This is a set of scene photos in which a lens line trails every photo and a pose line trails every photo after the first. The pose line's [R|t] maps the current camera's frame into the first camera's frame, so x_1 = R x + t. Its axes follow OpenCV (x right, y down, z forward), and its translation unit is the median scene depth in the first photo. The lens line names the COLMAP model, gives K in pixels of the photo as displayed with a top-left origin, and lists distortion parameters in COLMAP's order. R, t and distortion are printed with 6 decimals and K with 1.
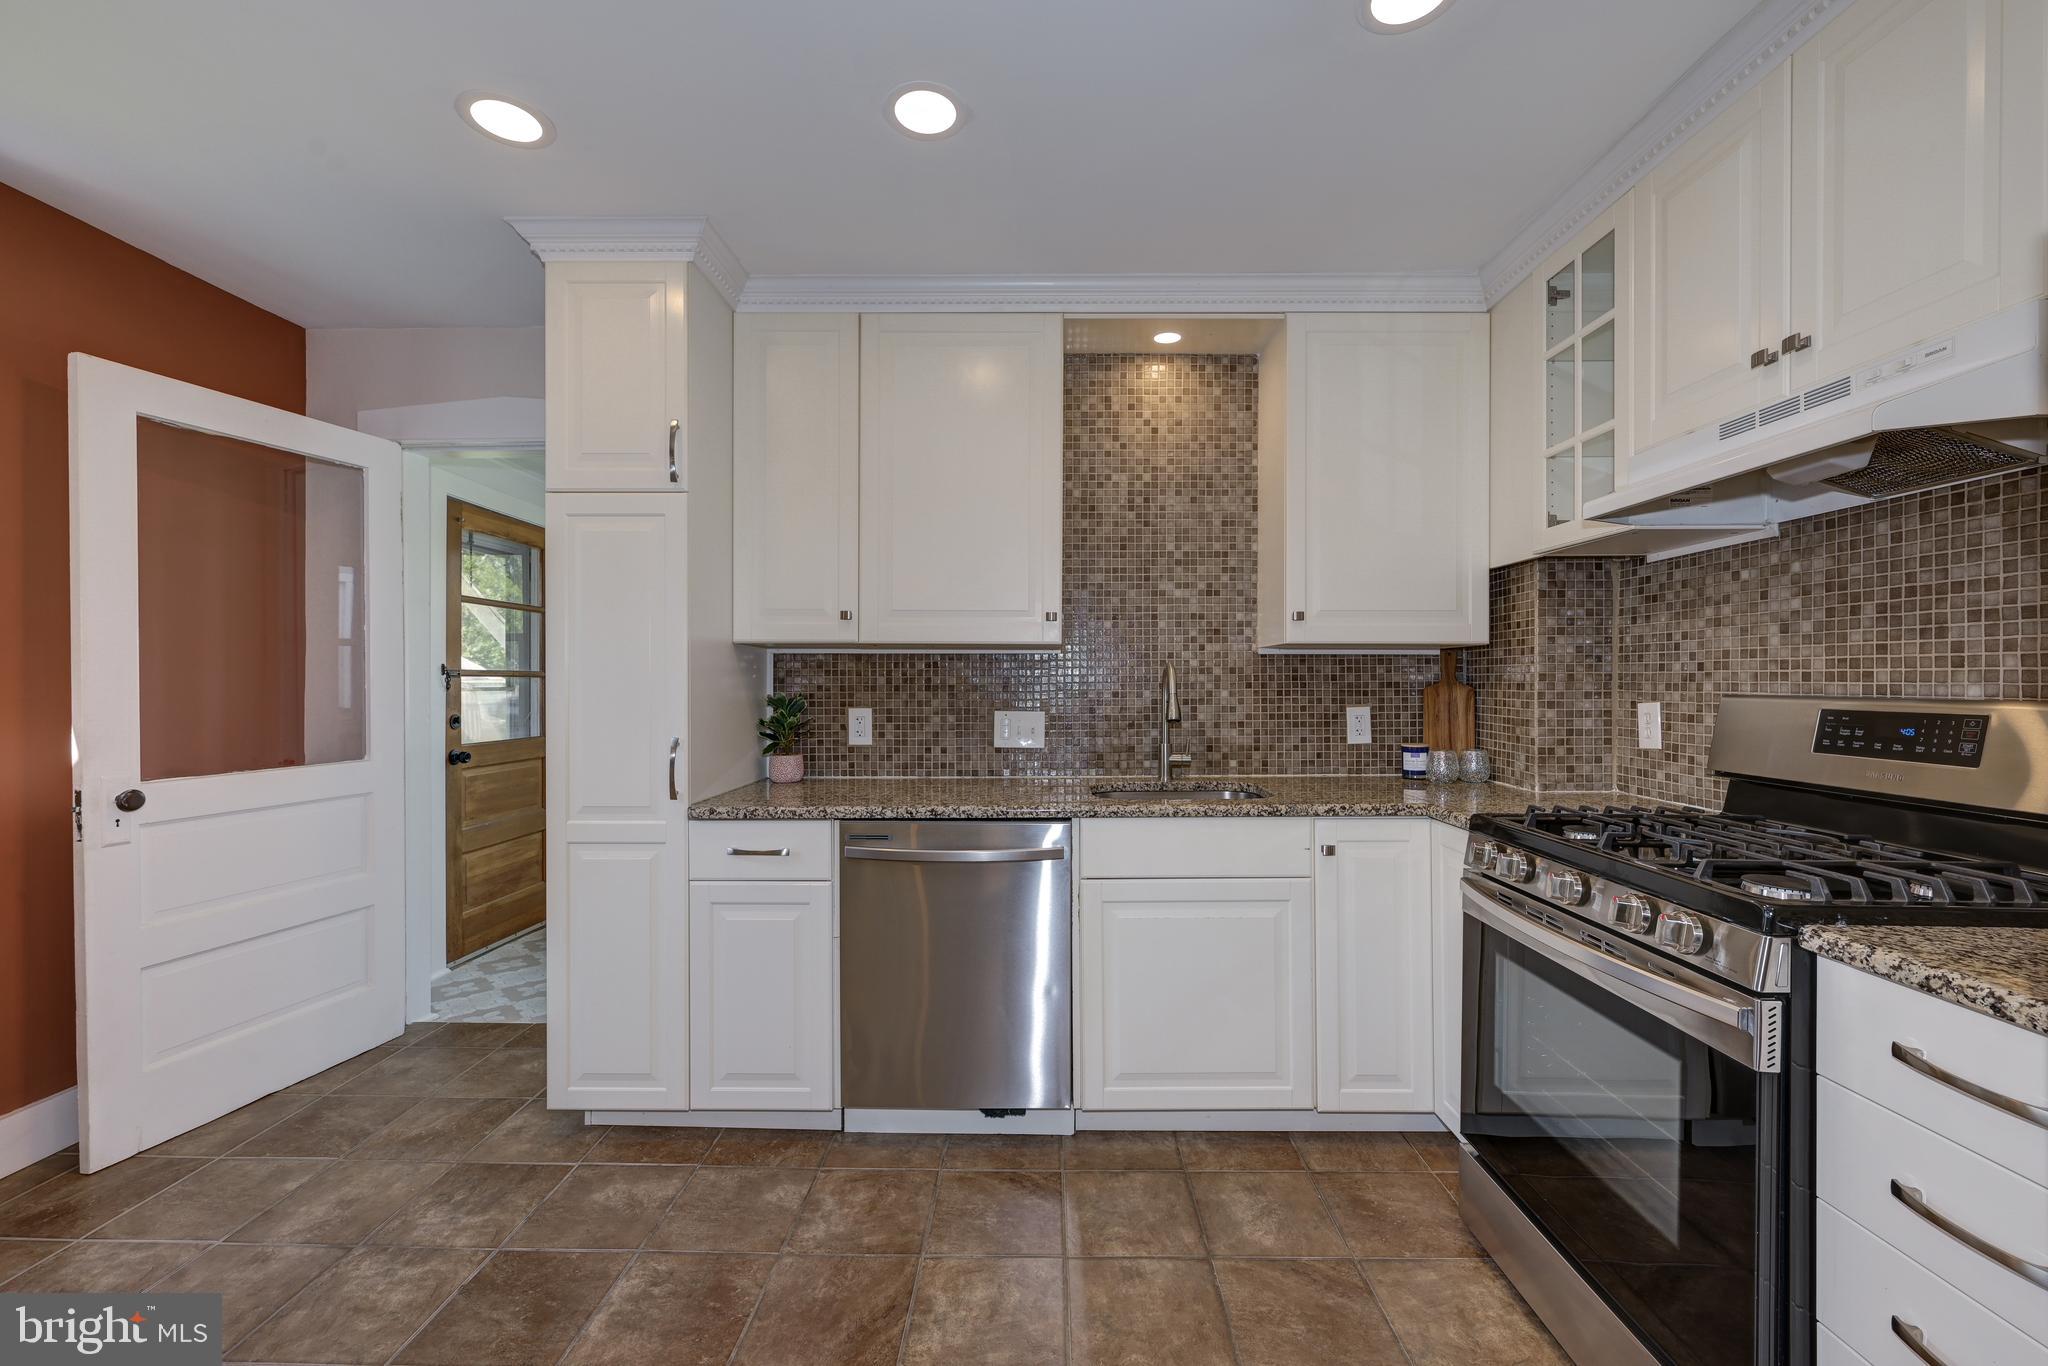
lens RADIAL K [[838.9, 0, 1027.1], [0, 838.9, 682.3], [0, 0, 1]] dist [0.002010, 0.000096]
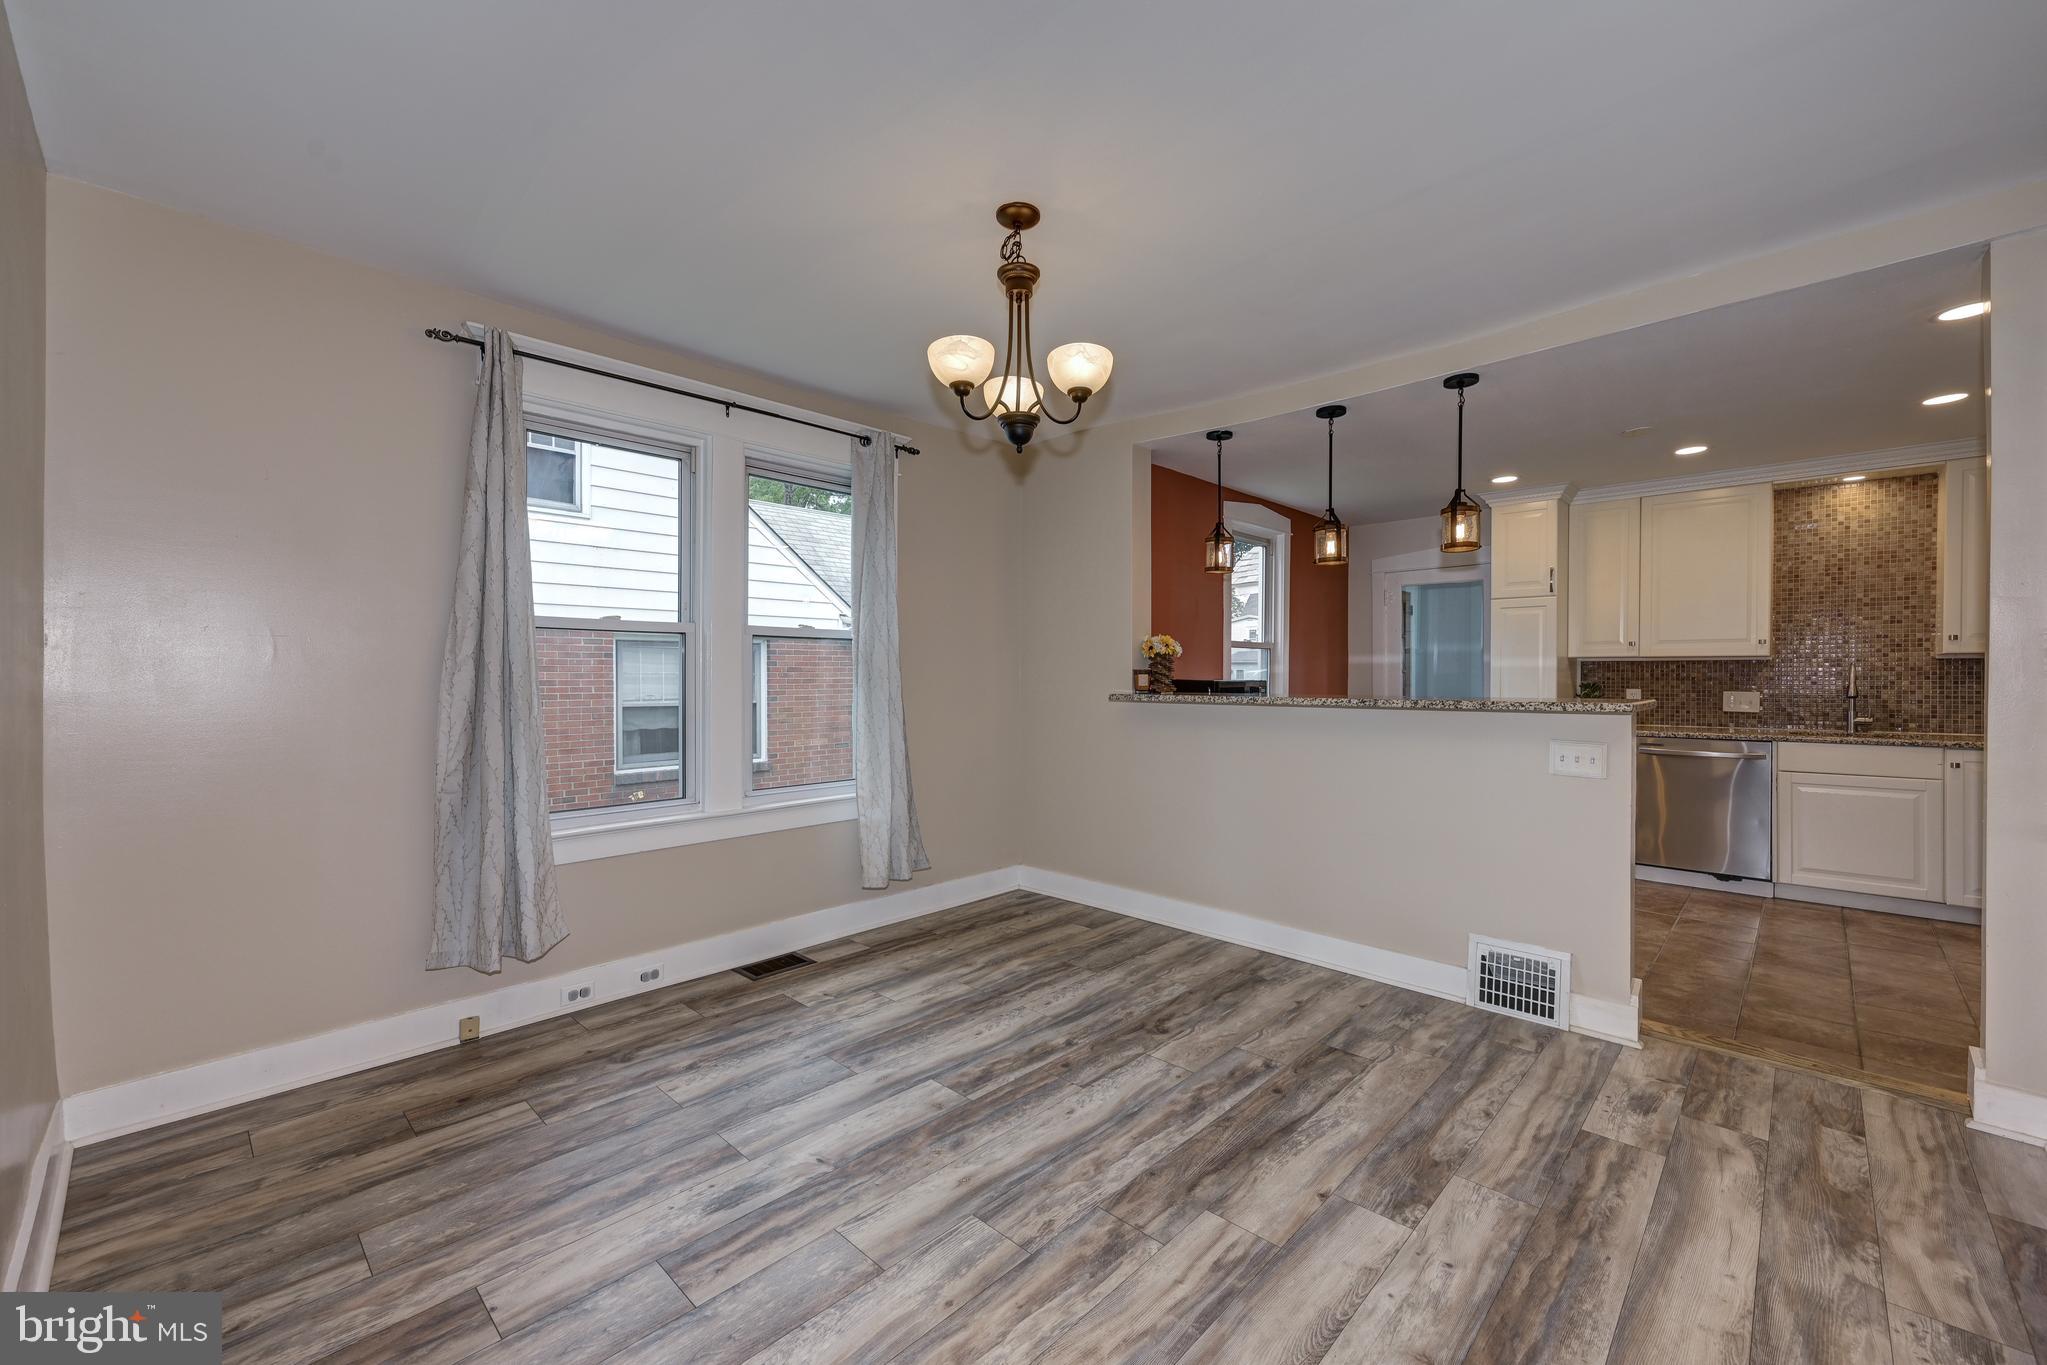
lens RADIAL K [[838.5, 0, 1026.6], [0, 838.5, 681.8], [0, 0, 1]] dist [0.002010, 0.000096]
pose [[0.742156, 0.006198, -0.670199, 0.061072], [0.000235, 0.999955, 0.009508, -0.004367], [0.670227, -0.007214, 0.742121, -1.376113]]
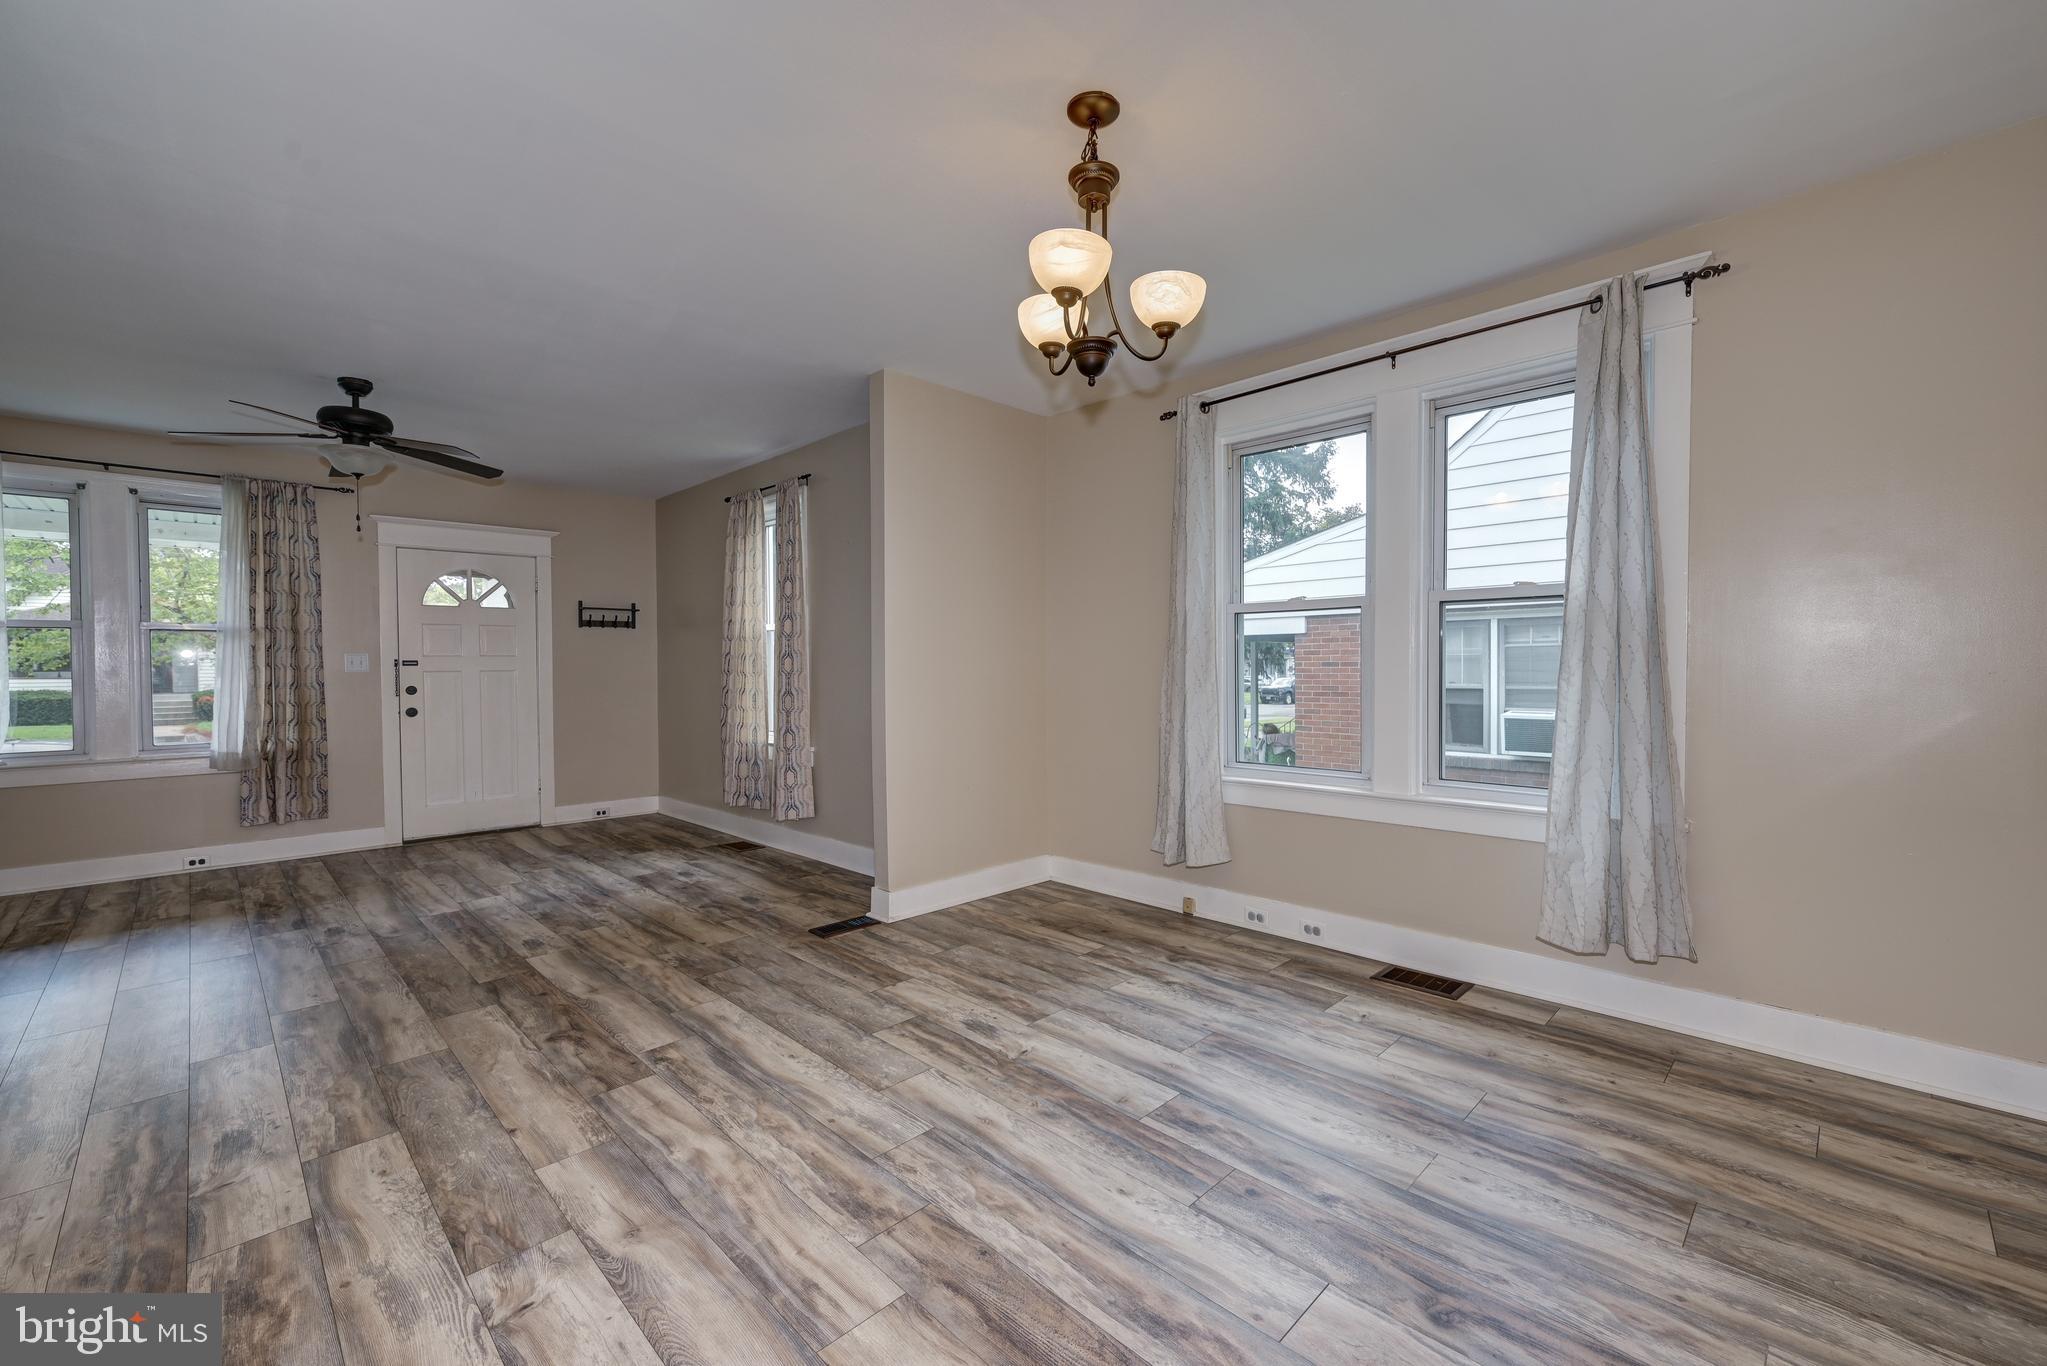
lens RADIAL K [[822.0, 0, 1041.7], [0, 822.0, 674.2], [0, 0, 1]] dist [0.001344, -0.000593]
pose [[-0.684770, 0.015162, -0.728601, 0.039948], [0.009545, 0.999884, 0.011836, 0.020977], [0.728697, 0.001150, -0.684836, -0.314083]]
